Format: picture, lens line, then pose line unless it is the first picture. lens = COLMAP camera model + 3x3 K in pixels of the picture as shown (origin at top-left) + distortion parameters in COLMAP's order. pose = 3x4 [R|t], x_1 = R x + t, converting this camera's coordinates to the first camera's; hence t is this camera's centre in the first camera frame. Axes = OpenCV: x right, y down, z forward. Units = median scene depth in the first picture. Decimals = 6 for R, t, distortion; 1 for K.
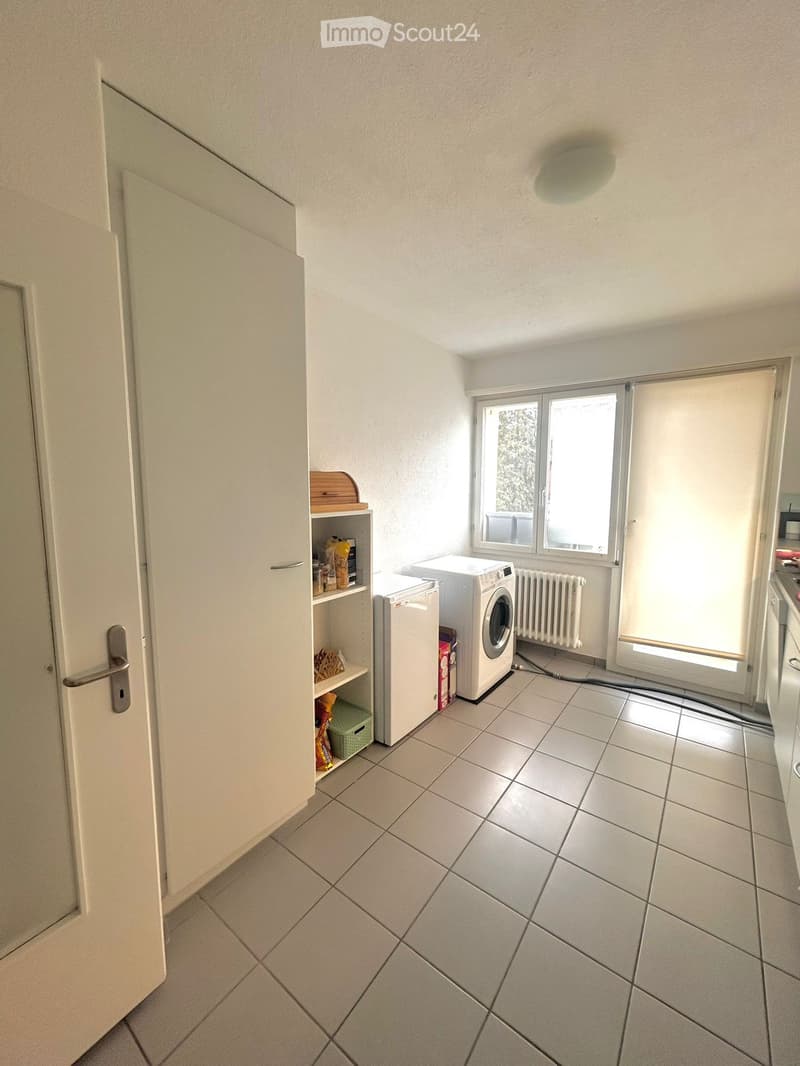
lens RADIAL K [[431.1, 0, 403.0], [0, 431.1, 531.2], [0, 0, 1]] dist [0.005855, 0.000339]
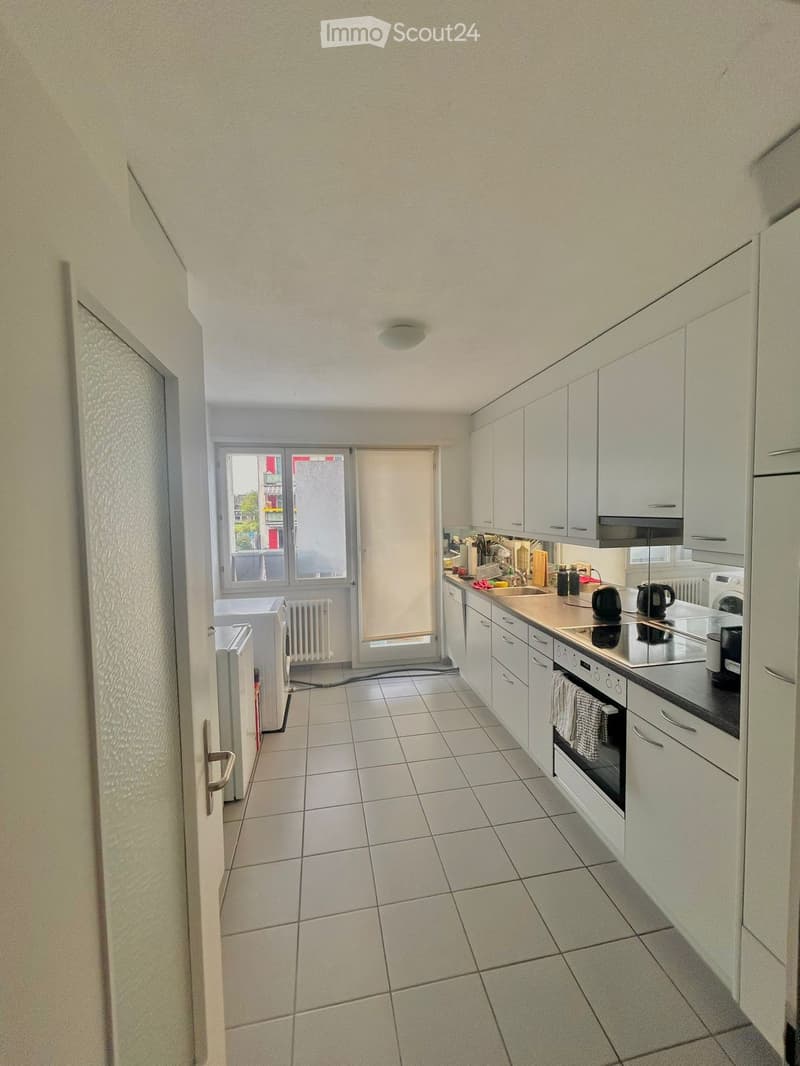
lens RADIAL K [[431.1, 0, 400.3], [0, 431.1, 531.3], [0, 0, 1]] dist [0.005855, 0.000339]
pose [[0.683712, -0.057831, 0.727457, -0.345564], [0.101818, 0.994664, -0.016622, -0.046880], [-0.722614, 0.085433, 0.685952, -0.002357]]
